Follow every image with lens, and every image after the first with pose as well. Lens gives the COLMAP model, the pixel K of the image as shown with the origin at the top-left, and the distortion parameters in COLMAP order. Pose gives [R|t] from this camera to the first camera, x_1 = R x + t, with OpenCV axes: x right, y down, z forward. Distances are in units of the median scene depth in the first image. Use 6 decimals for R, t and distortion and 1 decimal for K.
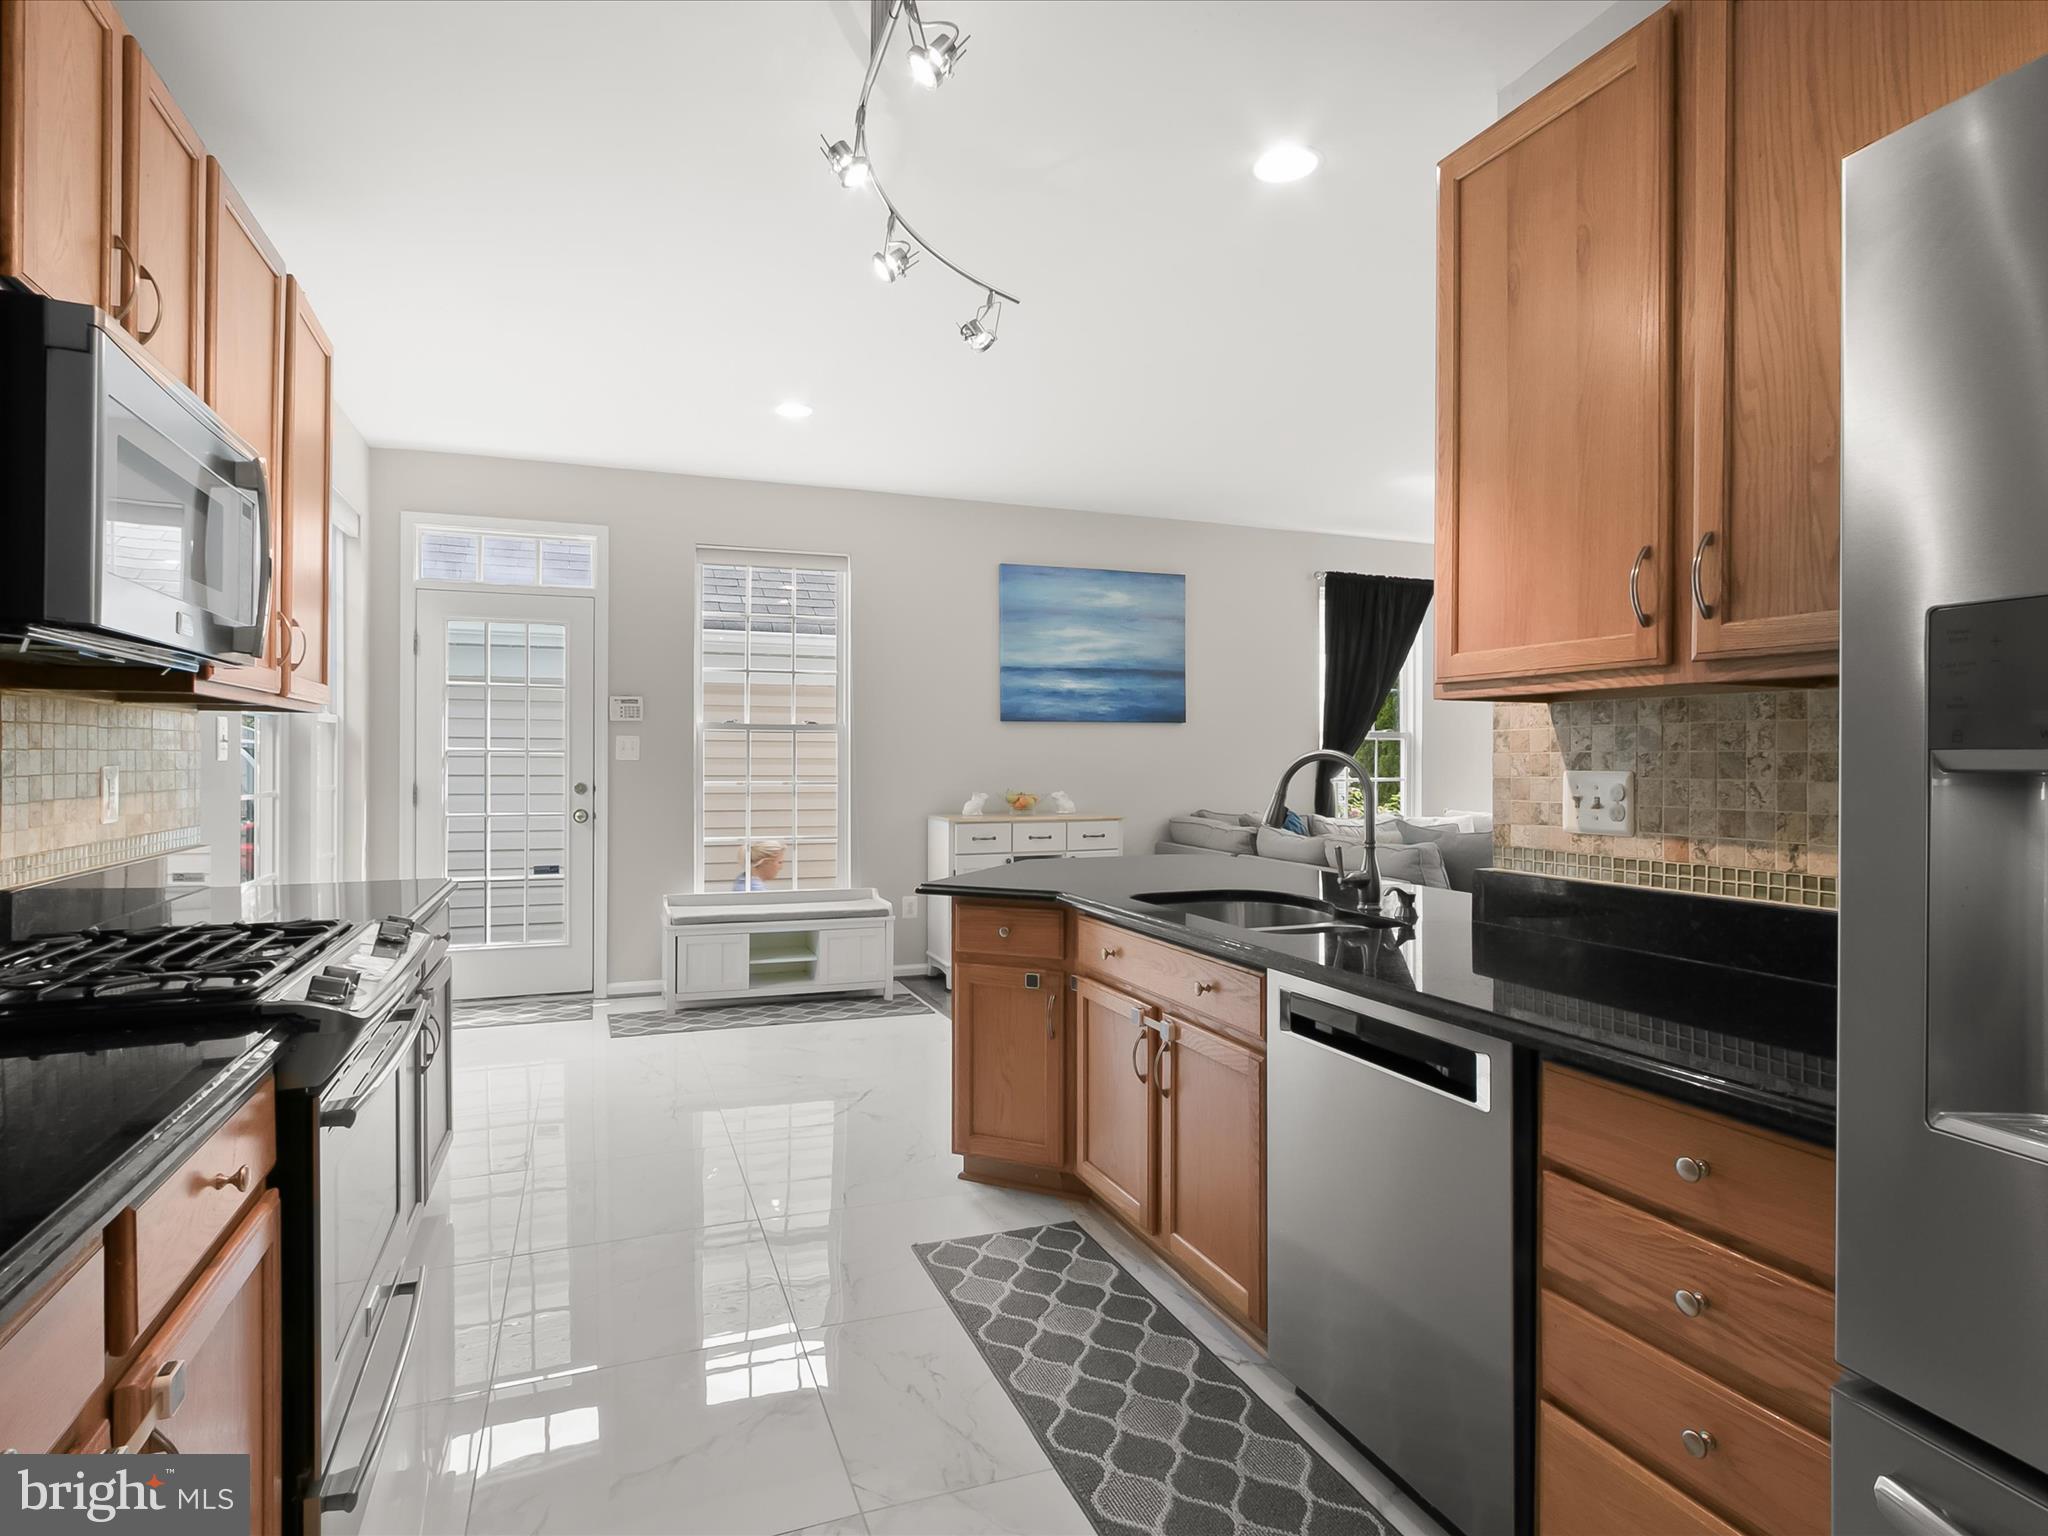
lens RADIAL K [[1054.6, 0, 1032.8], [0, 1054.6, 766.2], [0, 0, 1]] dist [-0.008897, 0.003811]
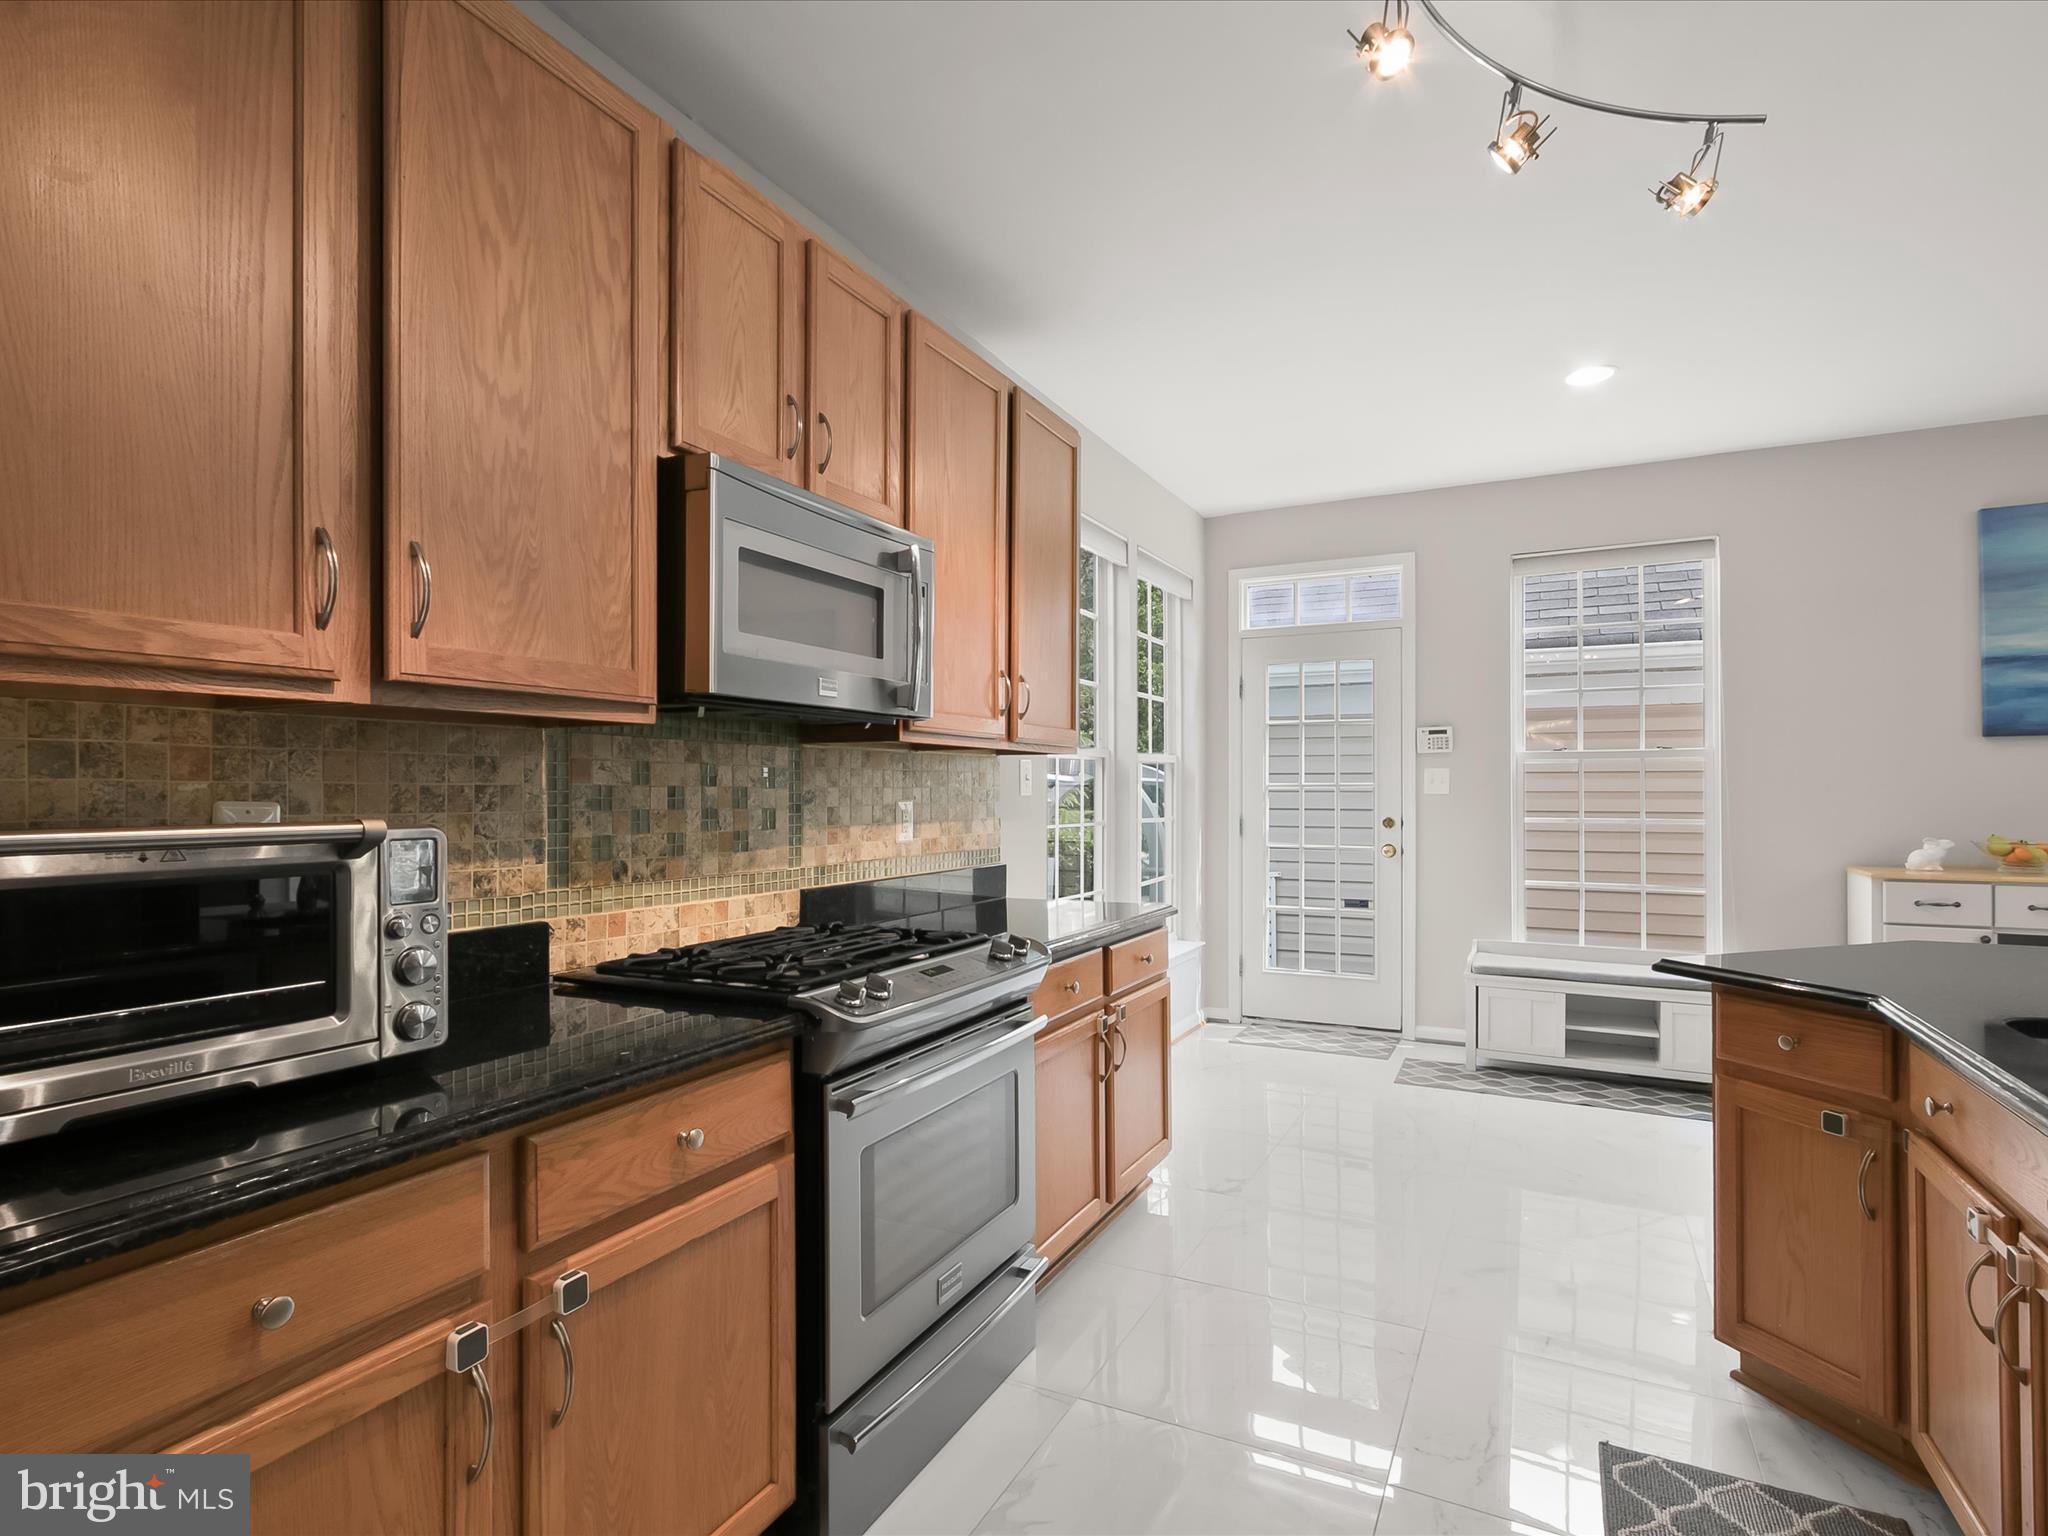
lens RADIAL K [[1054.6, 0, 1024.1], [0, 1054.6, 789.4], [0, 0, 1]] dist [-0.008897, 0.003811]
pose [[0.667913, -0.005764, -0.744217, 0.080664], [-0.002007, 0.999952, -0.009546, -0.000157], [0.744237, 0.007869, 0.667870, 0.092289]]
